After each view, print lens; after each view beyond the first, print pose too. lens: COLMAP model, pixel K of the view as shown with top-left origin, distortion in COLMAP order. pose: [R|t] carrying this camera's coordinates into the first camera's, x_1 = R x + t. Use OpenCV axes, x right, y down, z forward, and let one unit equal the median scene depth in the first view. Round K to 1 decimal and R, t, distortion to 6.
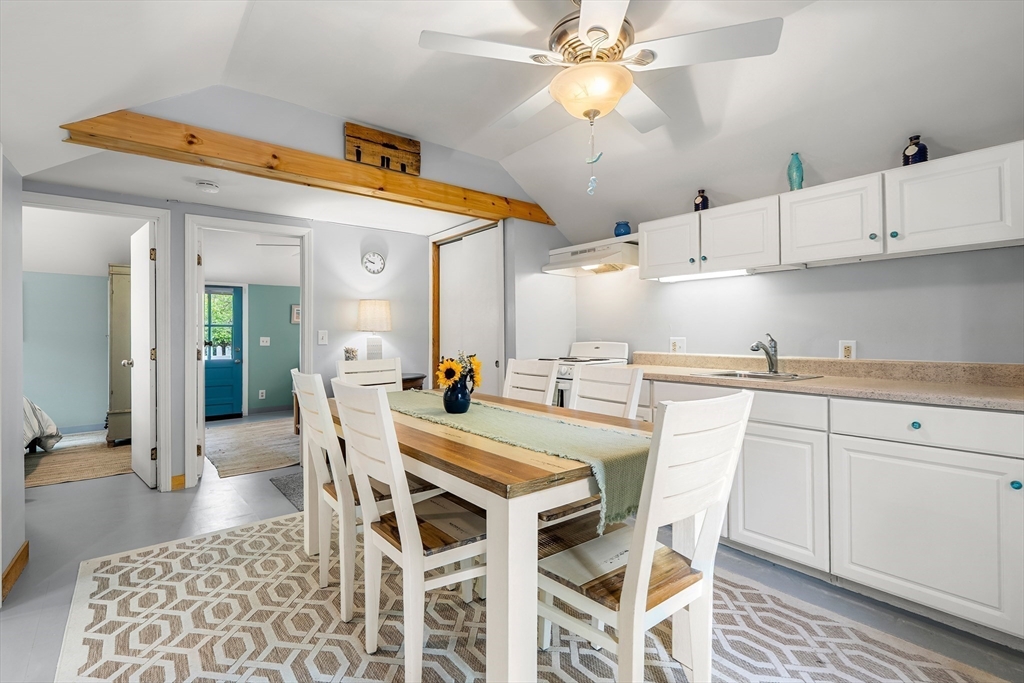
lens RADIAL K [[472.2, 0, 509.9], [0, 472.2, 331.4], [0, 0, 1]] dist [-0.000020, 0.001345]
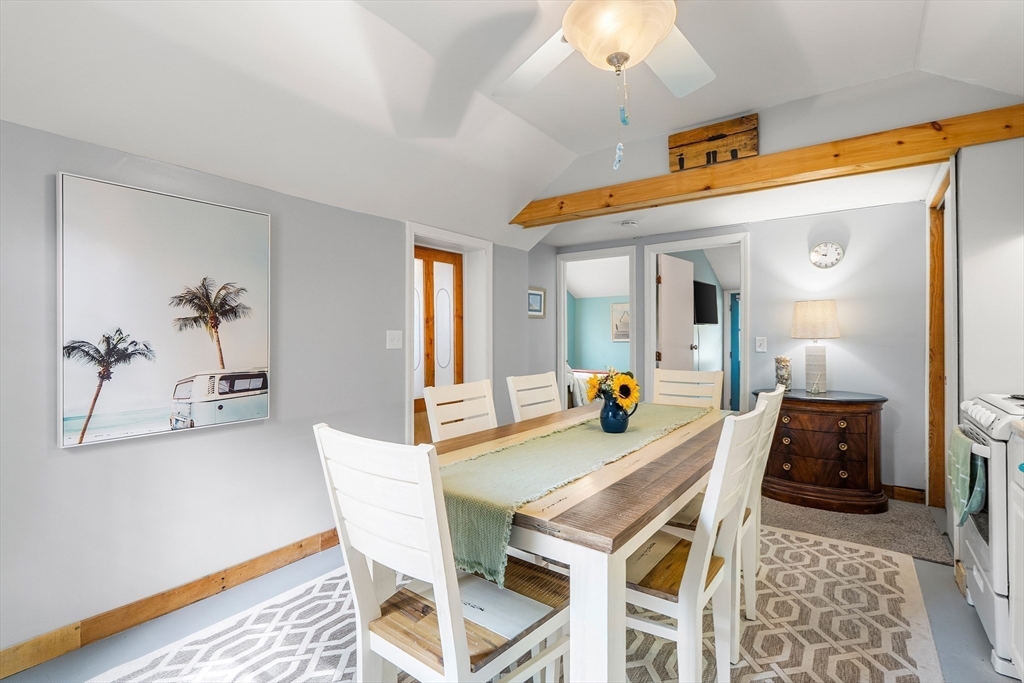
lens RADIAL K [[472.2, 0, 509.8], [0, 472.2, 332.4], [0, 0, 1]] dist [-0.000020, 0.001345]
pose [[0.262853, -0.004729, -0.964824, 0.401570], [0.004261, 0.999984, -0.003741, -0.011694], [0.964826, -0.003128, 0.262869, 0.291028]]
